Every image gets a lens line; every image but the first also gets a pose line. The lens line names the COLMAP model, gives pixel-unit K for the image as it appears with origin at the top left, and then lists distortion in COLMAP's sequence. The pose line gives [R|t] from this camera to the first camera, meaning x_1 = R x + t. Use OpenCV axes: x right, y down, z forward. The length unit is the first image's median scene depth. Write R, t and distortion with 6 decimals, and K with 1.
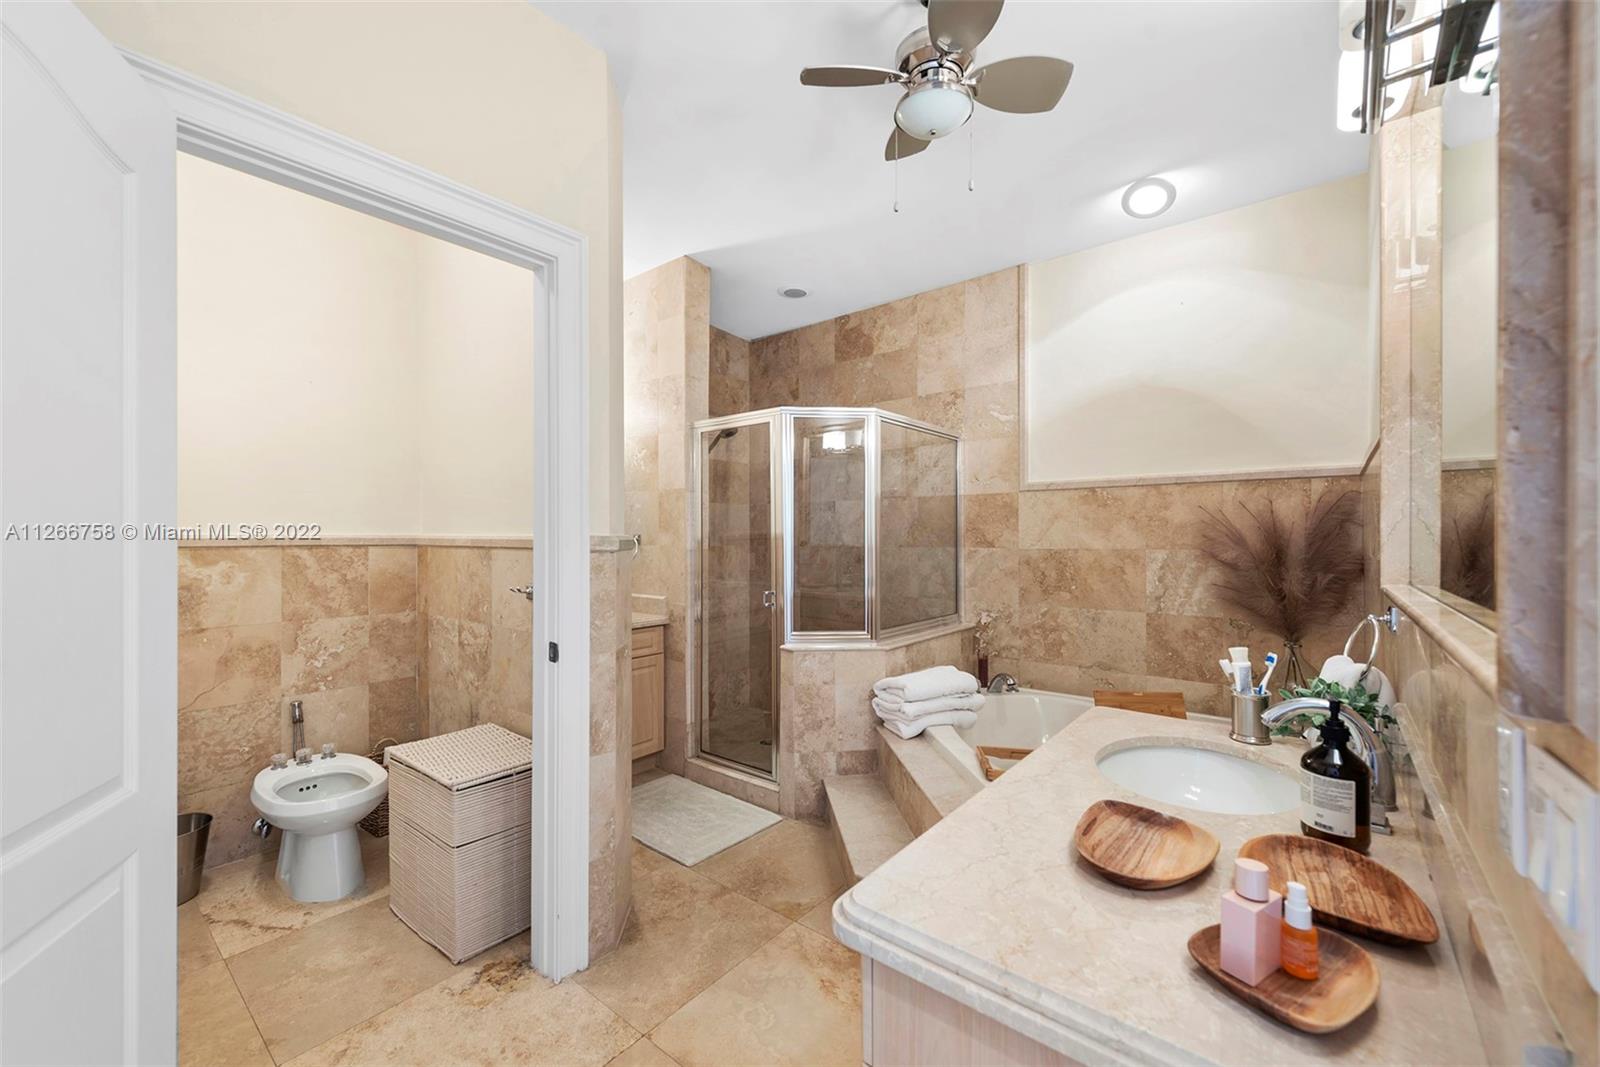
lens RADIAL K [[626.7, 0, 795.8], [0, 626.7, 537.4], [0, 0, 1]] dist [0.003407, -0.000730]
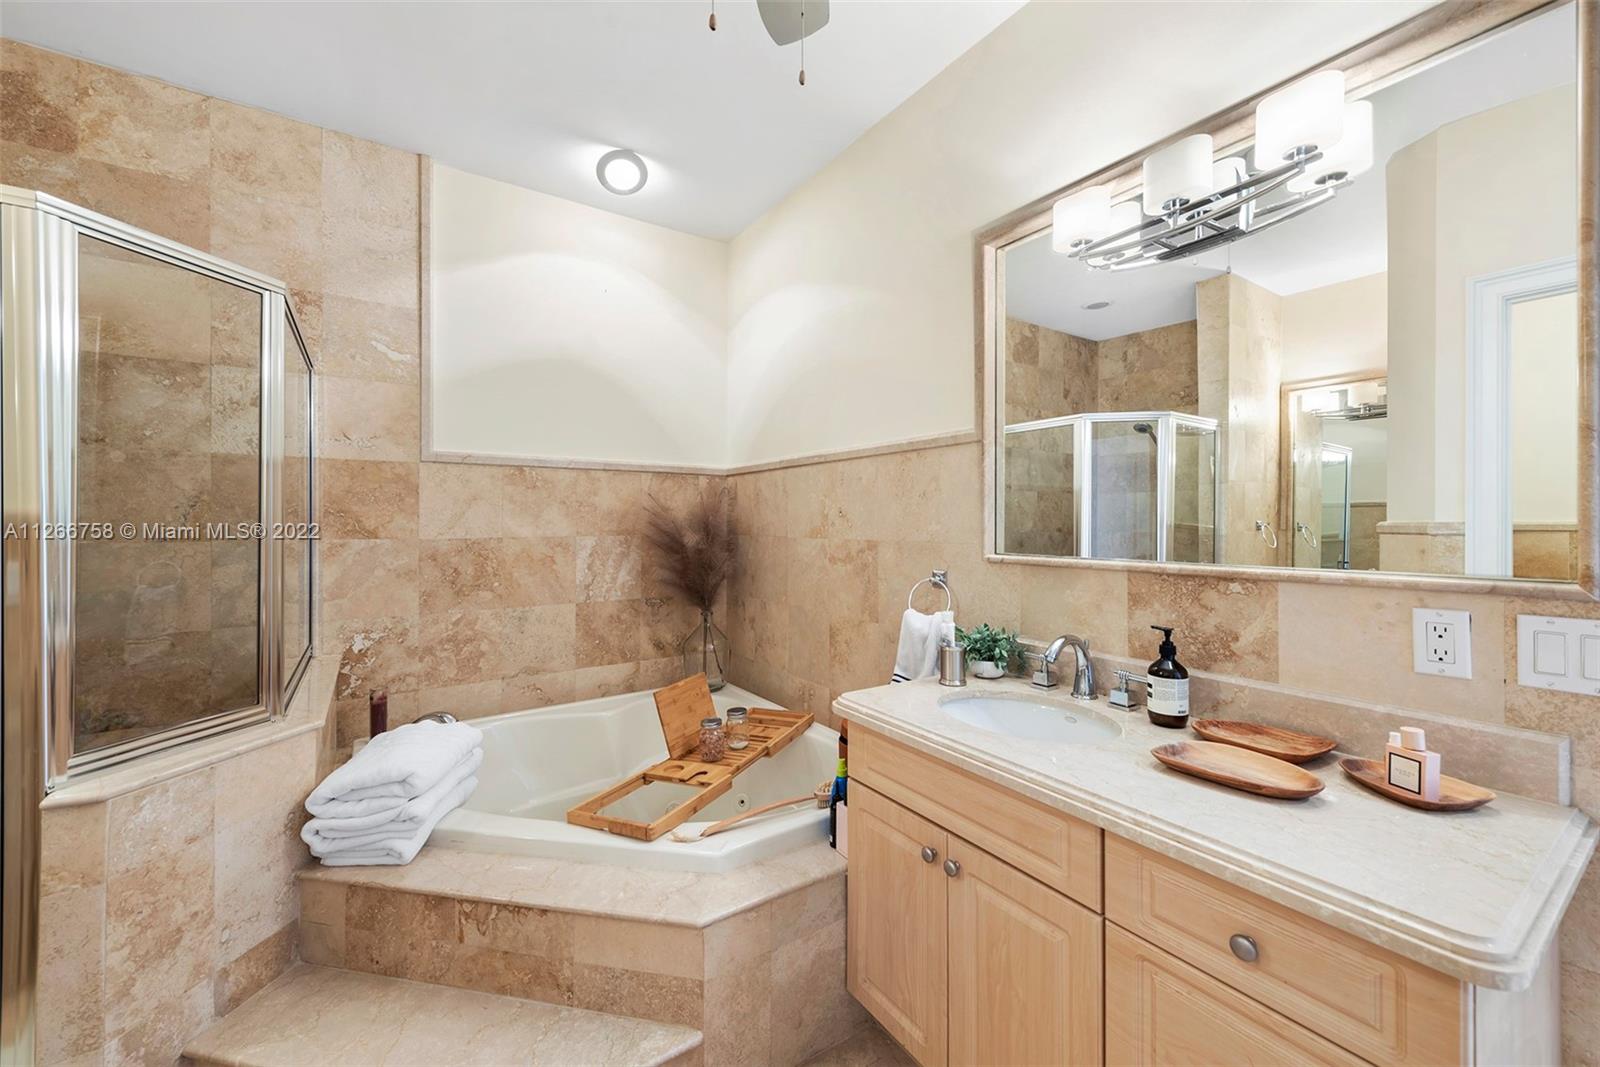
lens RADIAL K [[626.7, 0, 797.7], [0, 626.7, 523.4], [0, 0, 1]] dist [0.003407, -0.000730]
pose [[0.278218, -0.001460, 0.960517, -0.249141], [0.000511, 0.999999, 0.001372, -0.001537], [-0.960518, 0.000109, 0.278218, 0.402446]]
